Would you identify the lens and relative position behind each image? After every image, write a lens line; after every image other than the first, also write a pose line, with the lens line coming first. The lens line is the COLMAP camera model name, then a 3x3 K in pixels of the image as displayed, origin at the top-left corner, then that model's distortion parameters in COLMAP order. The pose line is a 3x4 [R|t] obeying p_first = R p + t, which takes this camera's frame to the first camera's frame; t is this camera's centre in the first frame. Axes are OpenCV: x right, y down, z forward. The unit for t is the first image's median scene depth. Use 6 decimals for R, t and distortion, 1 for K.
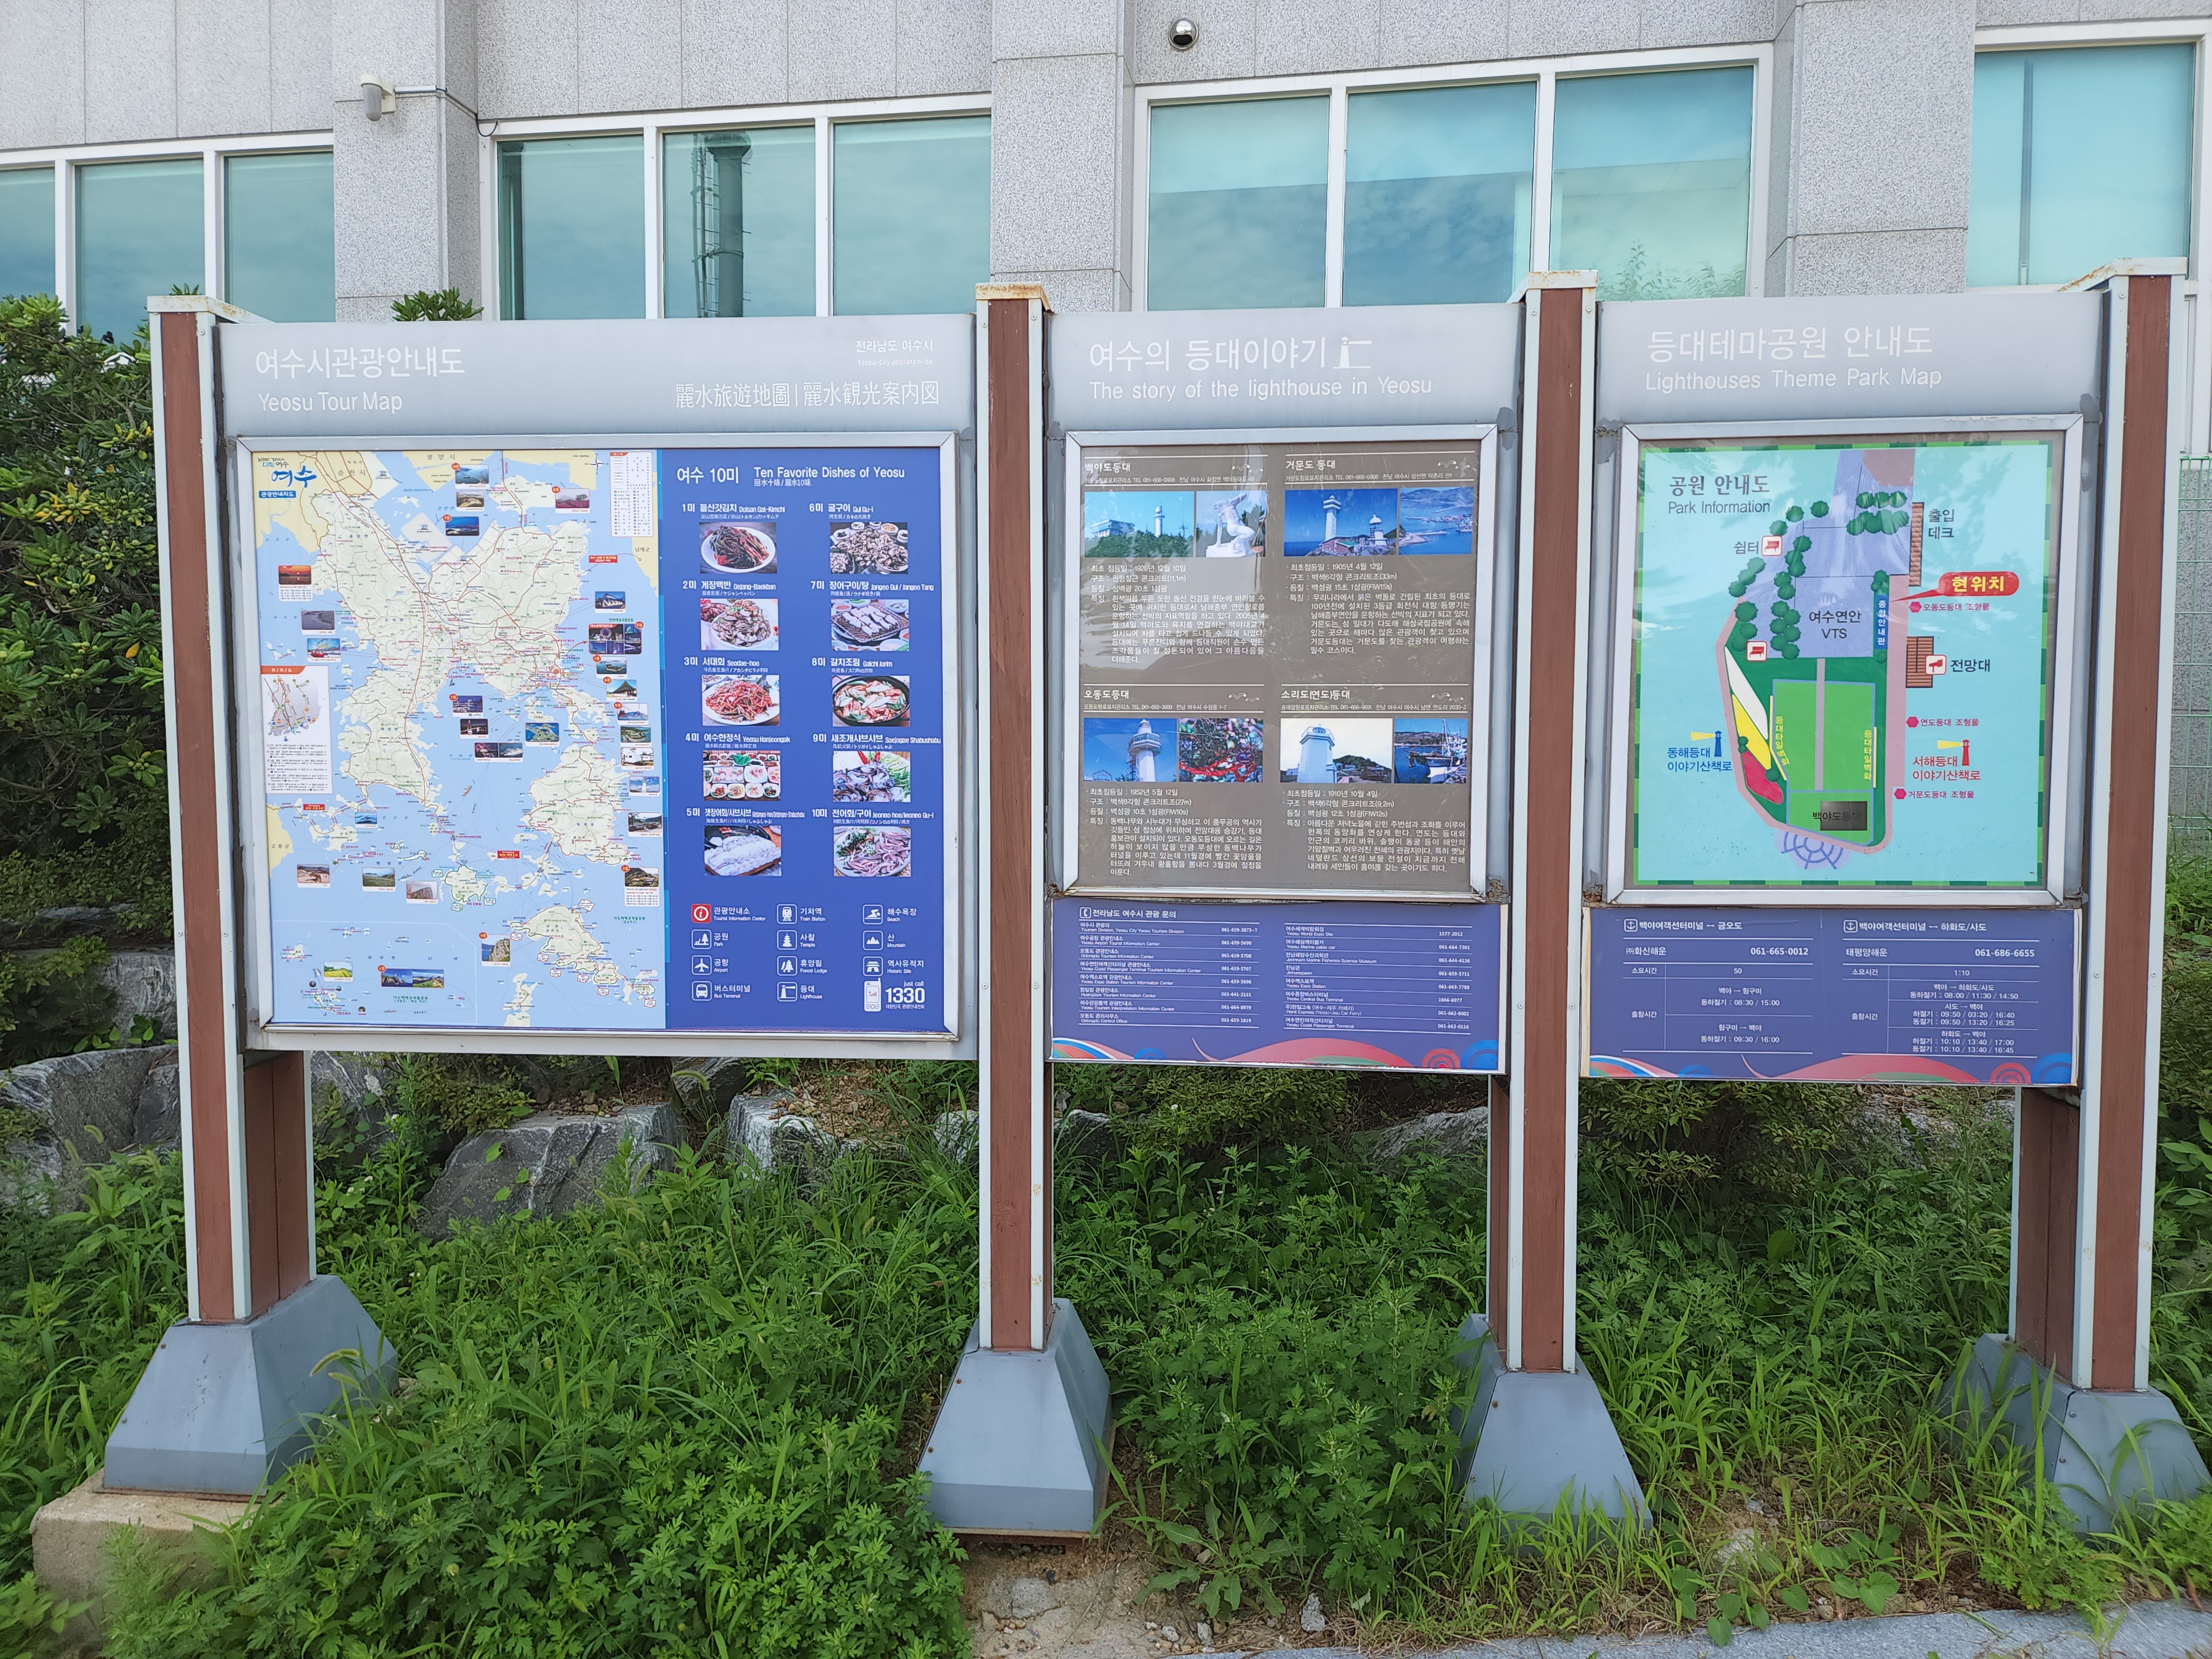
lens RADIAL K [[1545.8, 0, 1111.1], [0, 1545.8, 839.8], [0, 0, 1]] dist [0.076376, -0.068044]
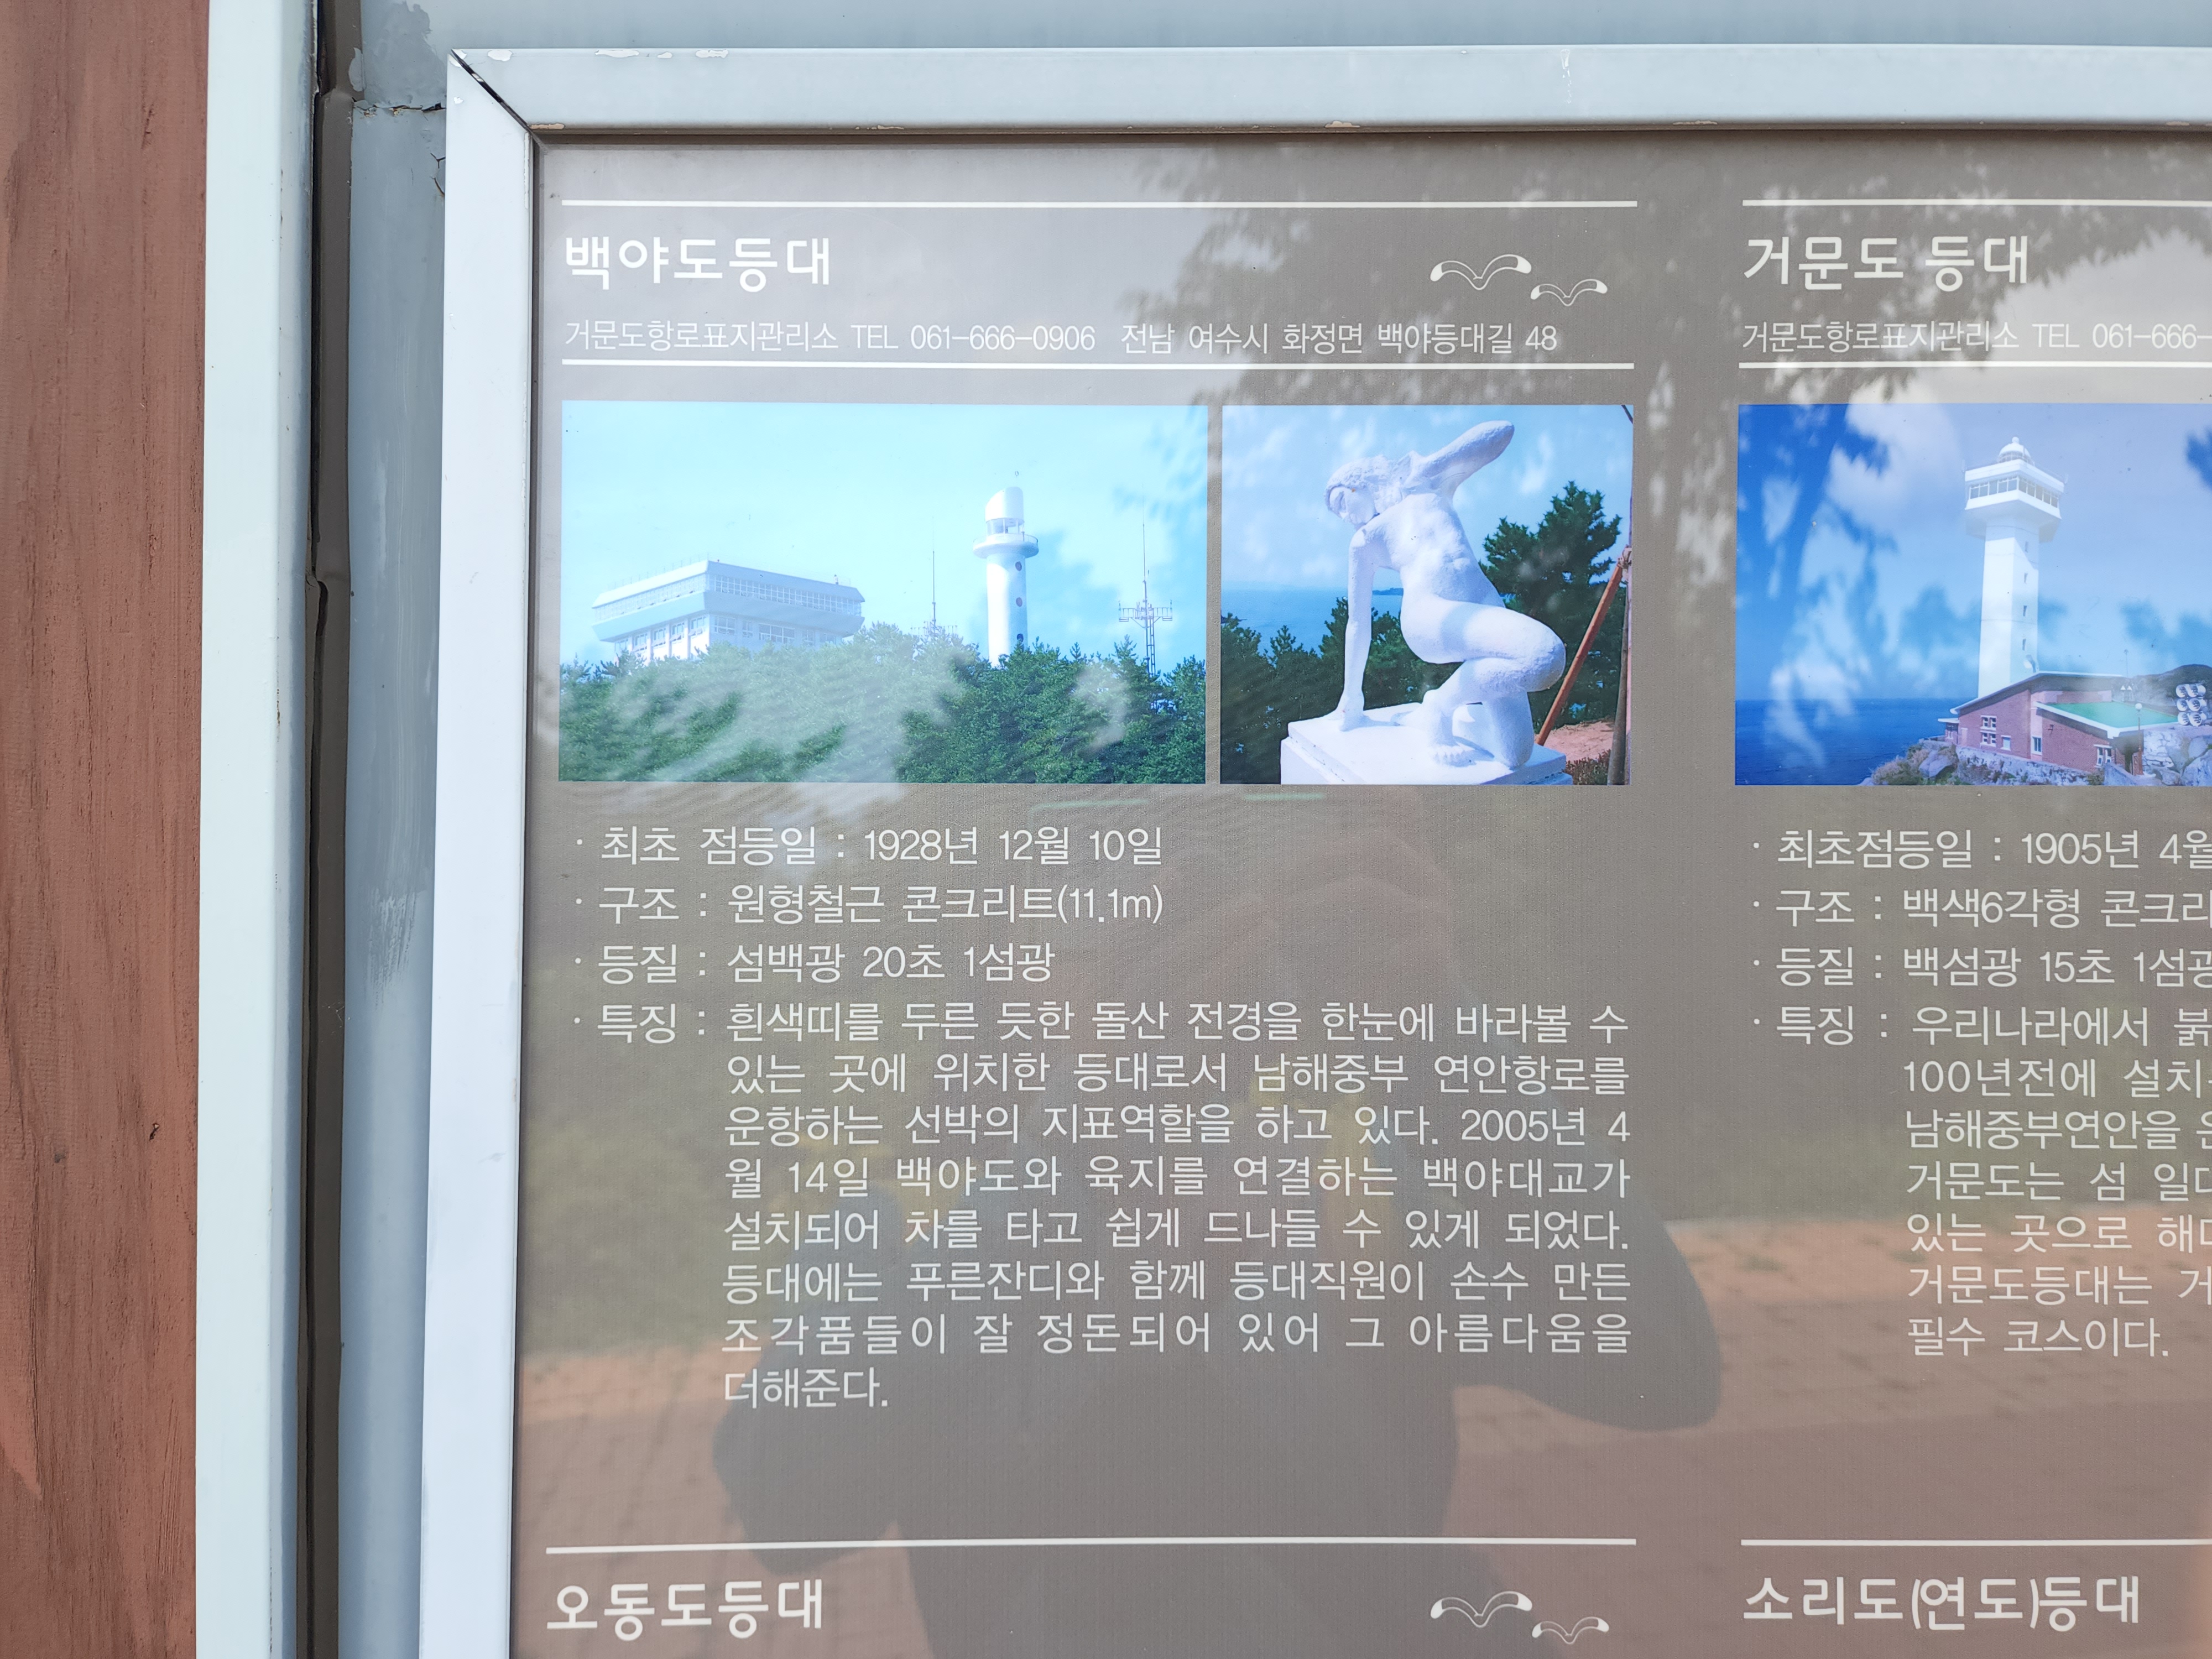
lens RADIAL K [[1545.8, 0, 1111.4], [0, 1545.8, 823.1], [0, 0, 1]] dist [0.076376, -0.068044]
pose [[0.993965, -0.002984, 0.109658, 0.023929], [0.010629, 0.997546, -0.069199, -0.167070], [-0.109183, 0.069947, 0.991558, 0.835447]]
